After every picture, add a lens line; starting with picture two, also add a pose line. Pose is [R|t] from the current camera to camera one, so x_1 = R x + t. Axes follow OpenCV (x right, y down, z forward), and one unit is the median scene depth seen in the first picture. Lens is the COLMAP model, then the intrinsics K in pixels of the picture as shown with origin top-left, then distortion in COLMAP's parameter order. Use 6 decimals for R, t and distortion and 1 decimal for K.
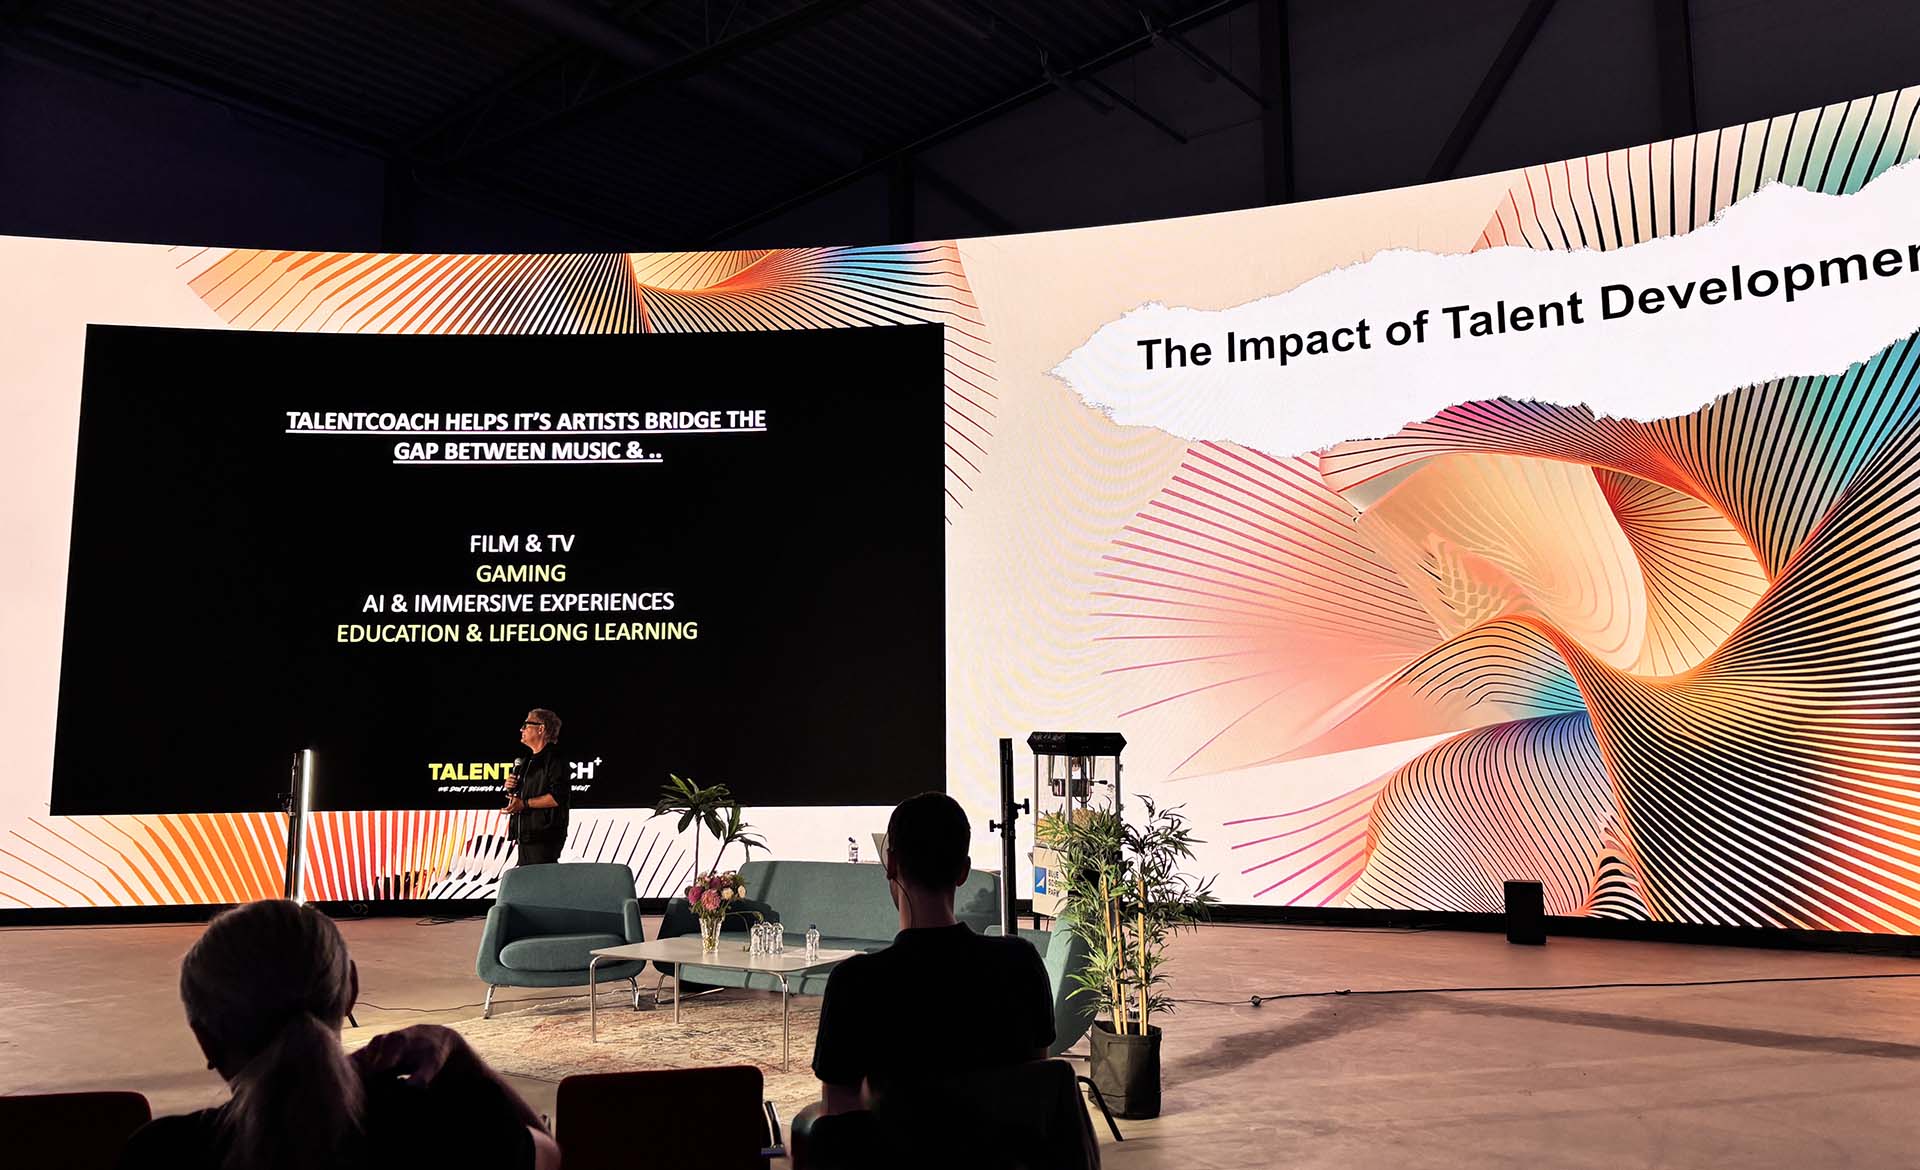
lens RADIAL K [[1415.7, 0, 966.4], [0, 1415.7, 556.3], [0, 0, 1]] dist [0.000478, 0.005163]
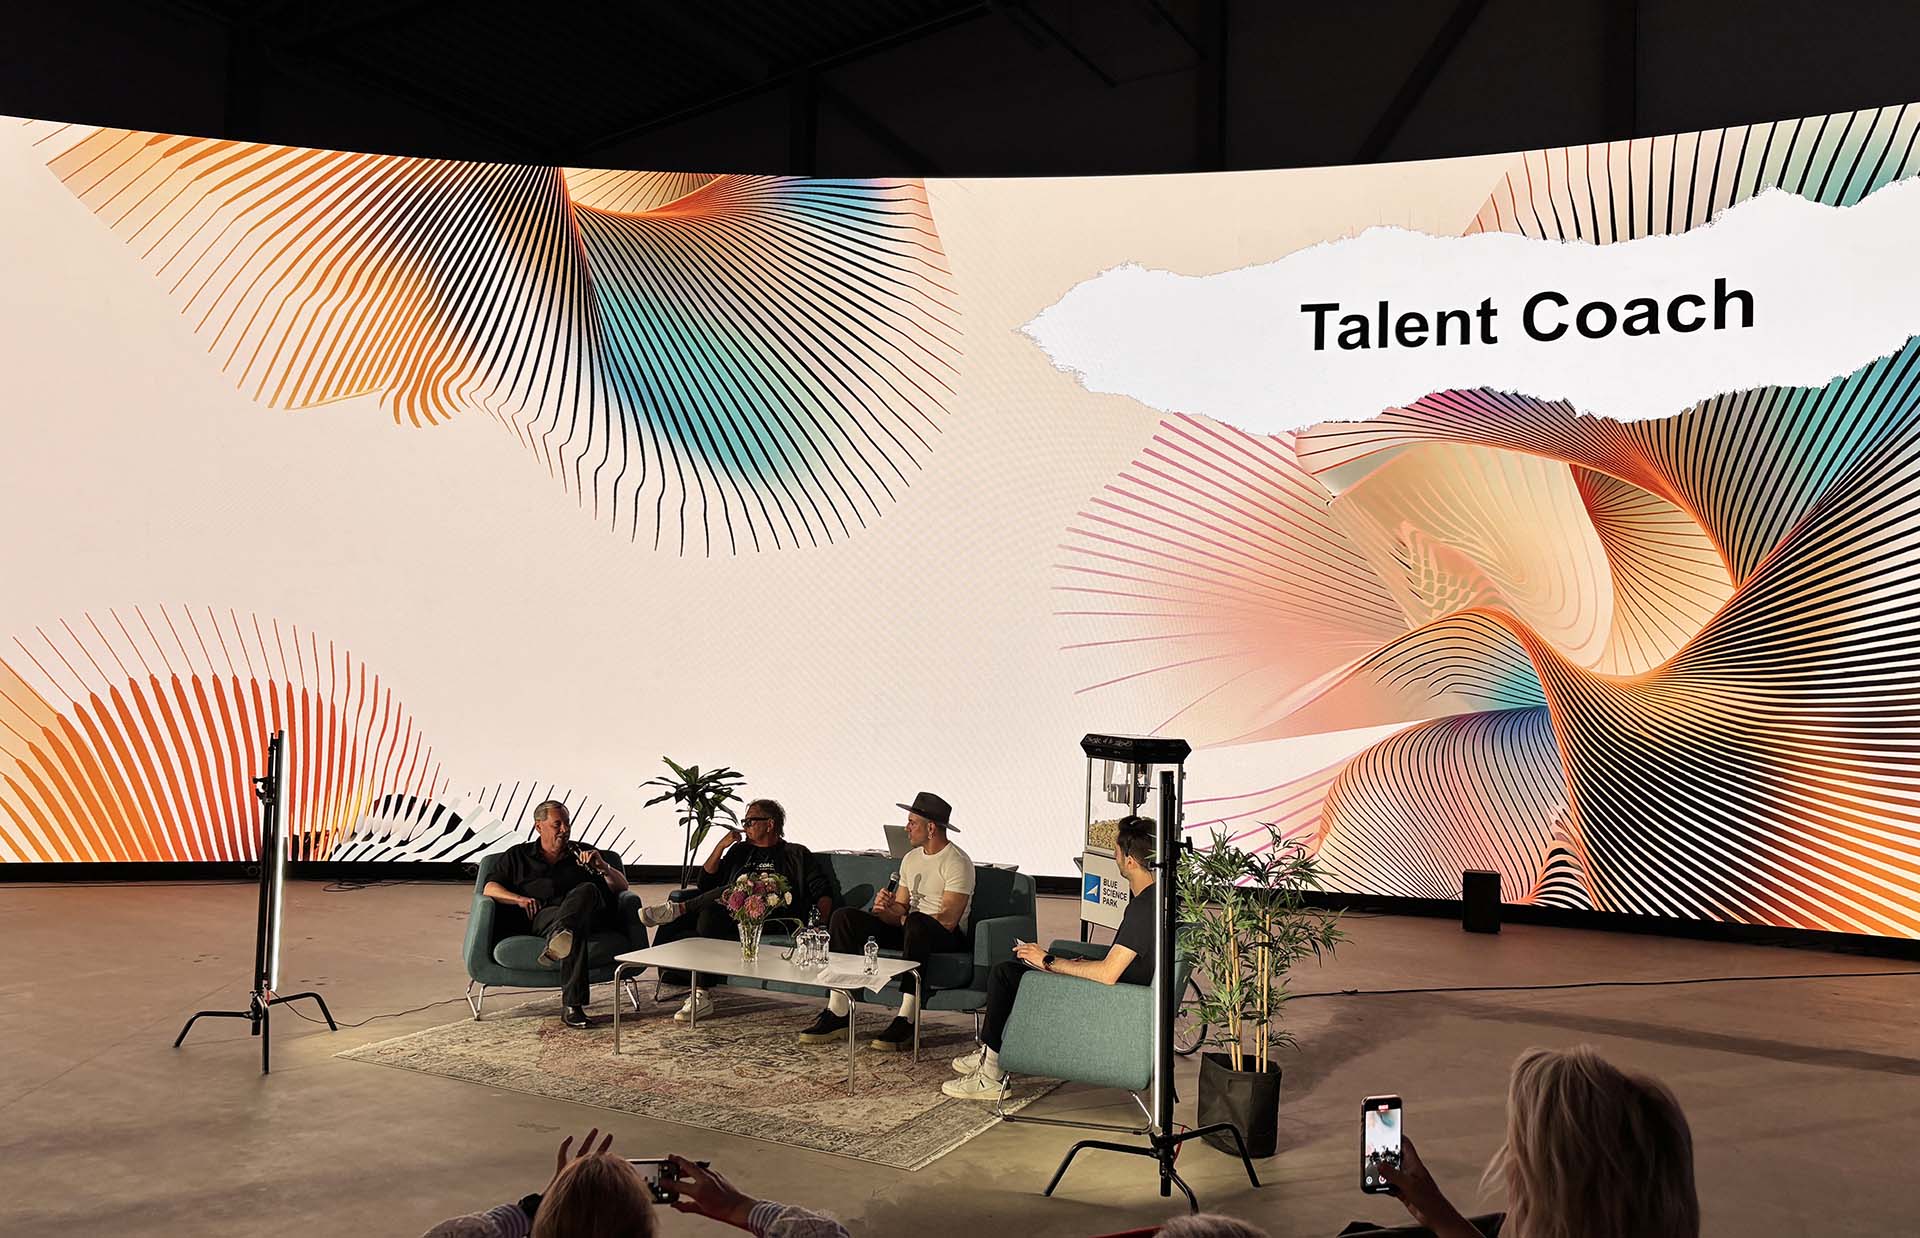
lens RADIAL K [[1422.6, 0, 960.0], [0, 1422.6, 619.0], [0, 0, 1]] dist [0.005101, -0.001503]
pose [[0.991860, 0.037632, 0.121644, -0.105249], [-0.048478, 0.994987, 0.087470, -0.021680], [-0.117743, -0.092655, 0.988712, 0.047025]]
